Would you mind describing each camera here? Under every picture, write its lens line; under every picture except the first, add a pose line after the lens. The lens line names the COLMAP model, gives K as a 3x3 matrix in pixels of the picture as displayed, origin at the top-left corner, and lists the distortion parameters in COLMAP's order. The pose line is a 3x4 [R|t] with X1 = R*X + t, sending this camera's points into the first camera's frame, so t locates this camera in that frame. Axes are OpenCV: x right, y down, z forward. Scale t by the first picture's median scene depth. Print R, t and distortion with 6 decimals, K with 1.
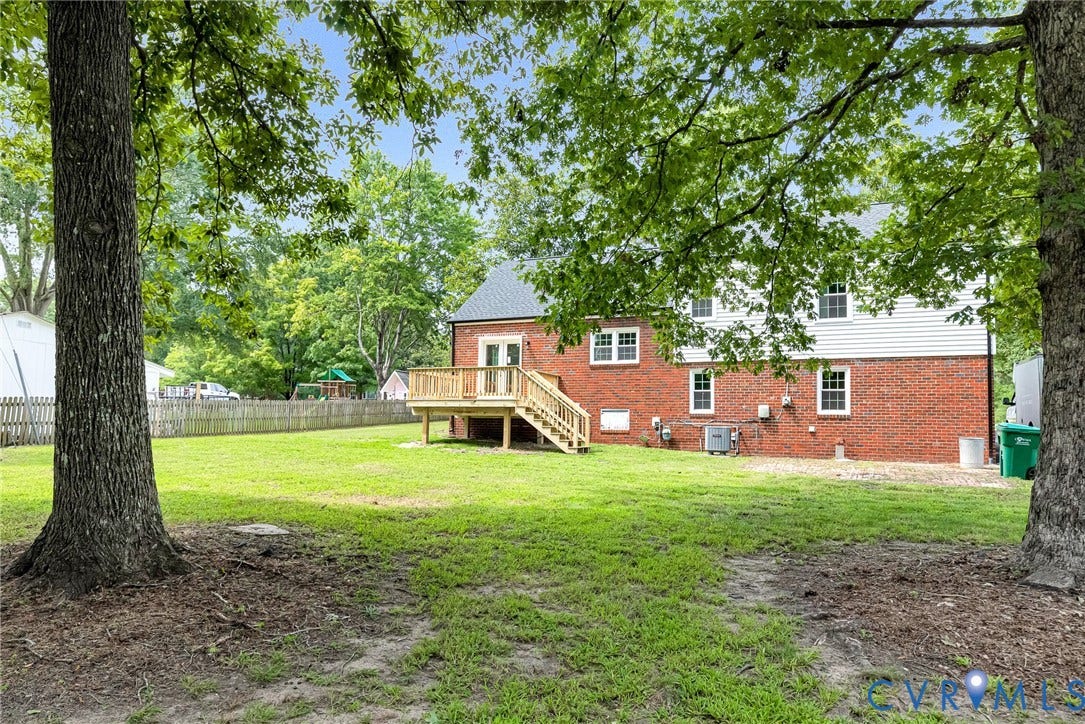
lens RADIAL K [[706.9, 0, 542.5], [0, 706.9, 362.0], [0, 0, 1]] dist [0.000740, -0.000122]
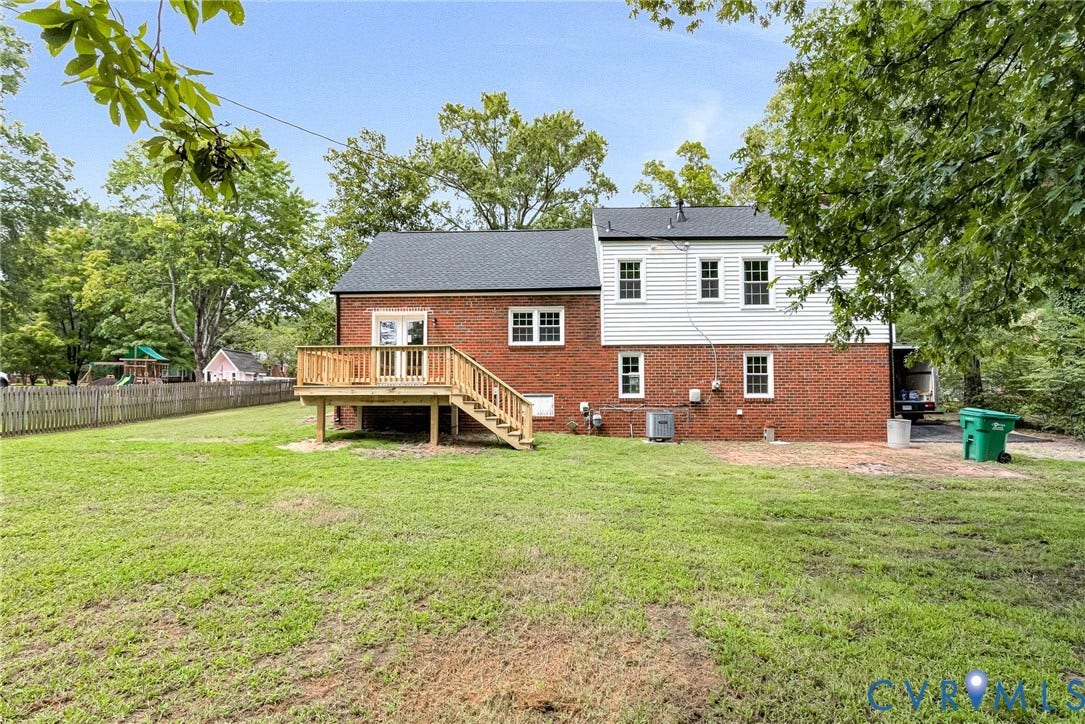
lens RADIAL K [[544.4, 0, 542.5], [0, 544.4, 362.0], [0, 0, 1]] dist [-0.001580, -0.000293]
pose [[0.929038, 0.006614, 0.369925, -0.154481], [-0.017571, 0.999501, 0.026257, 0.005707], [-0.369567, -0.030894, 0.928691, 0.330826]]
